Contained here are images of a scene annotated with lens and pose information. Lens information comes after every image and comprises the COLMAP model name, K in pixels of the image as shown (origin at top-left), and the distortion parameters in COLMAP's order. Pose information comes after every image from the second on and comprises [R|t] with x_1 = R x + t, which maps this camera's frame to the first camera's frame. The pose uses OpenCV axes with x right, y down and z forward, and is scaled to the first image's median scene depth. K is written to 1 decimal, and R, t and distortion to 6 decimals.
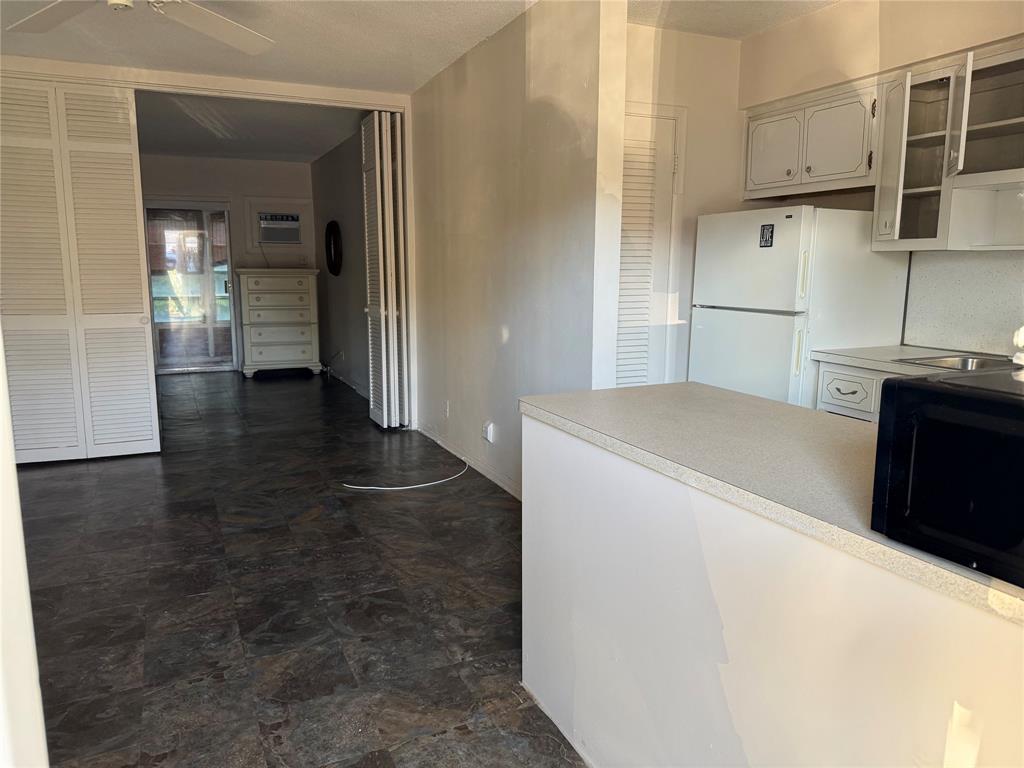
lens RADIAL K [[714.2, 0, 507.8], [0, 714.2, 383.3], [0, 0, 1]] dist [-0.002695, -0.010665]
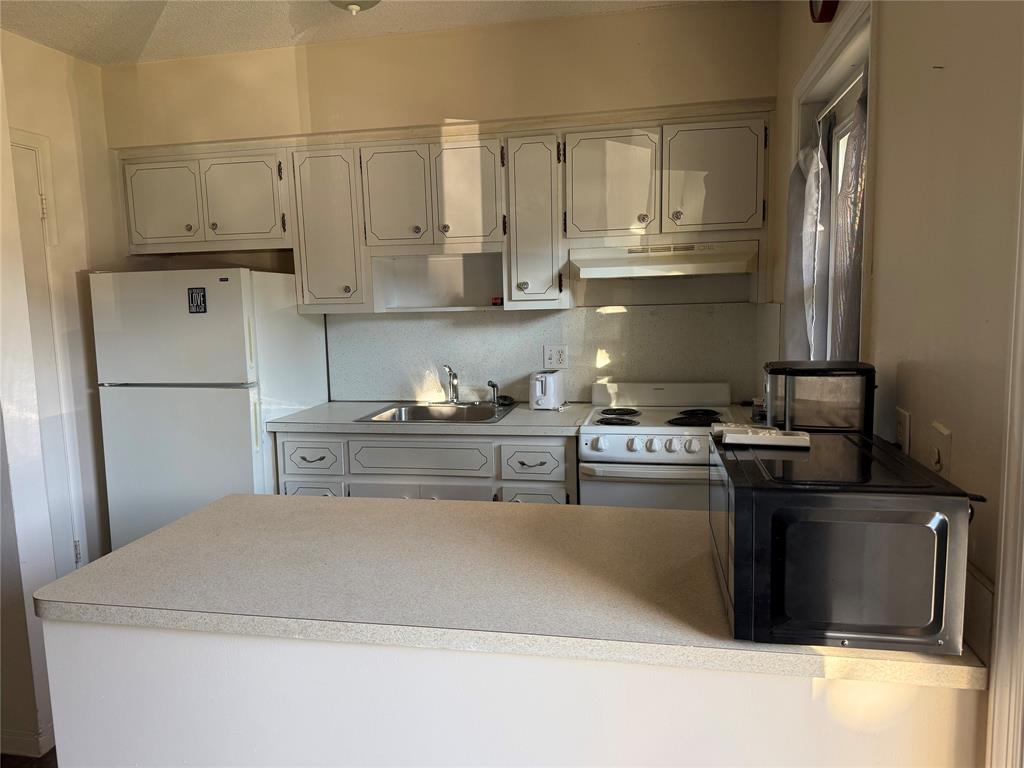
lens RADIAL K [[714.2, 0, 513.9], [0, 714.2, 386.5], [0, 0, 1]] dist [-0.002695, -0.010665]
pose [[0.581666, -0.115513, 0.805184, -0.129252], [0.157263, 0.987159, 0.028013, -0.065833], [-0.798081, 0.110332, 0.592363, 0.182565]]
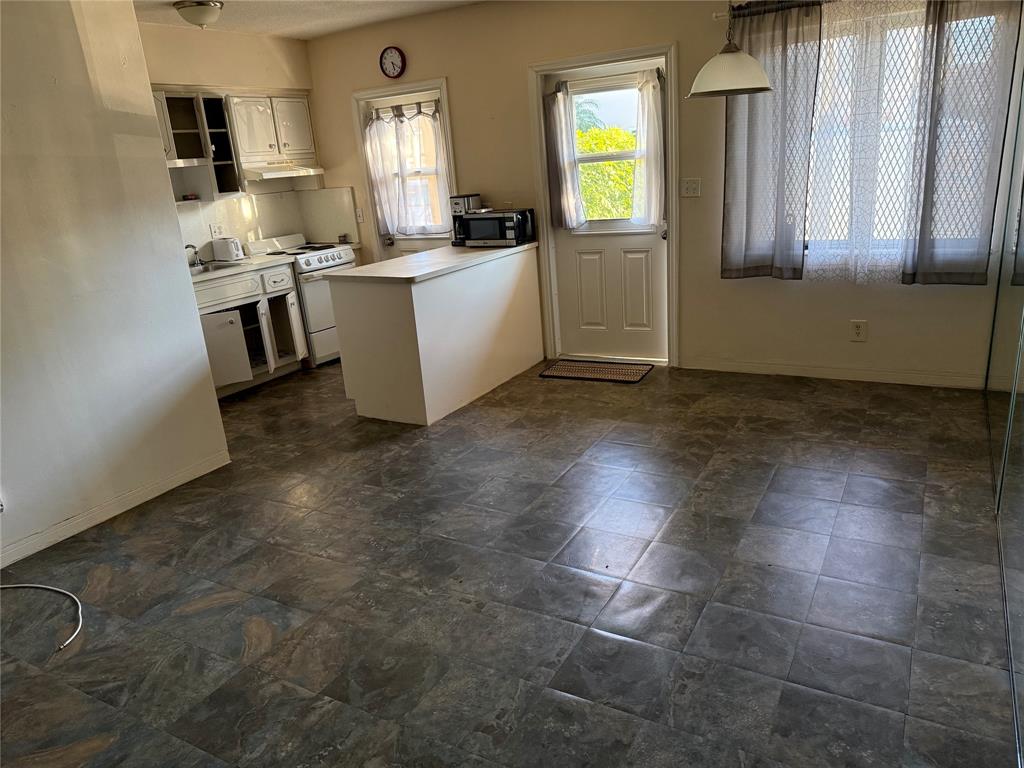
lens RADIAL K [[714.2, 0, 513.9], [0, 714.2, 387.8], [0, 0, 1]] dist [-0.002695, -0.010665]
pose [[-0.570895, -0.207476, 0.794375, -1.016456], [0.213723, 0.896632, 0.387781, -0.232805], [-0.792717, 0.391159, -0.467540, 1.048909]]
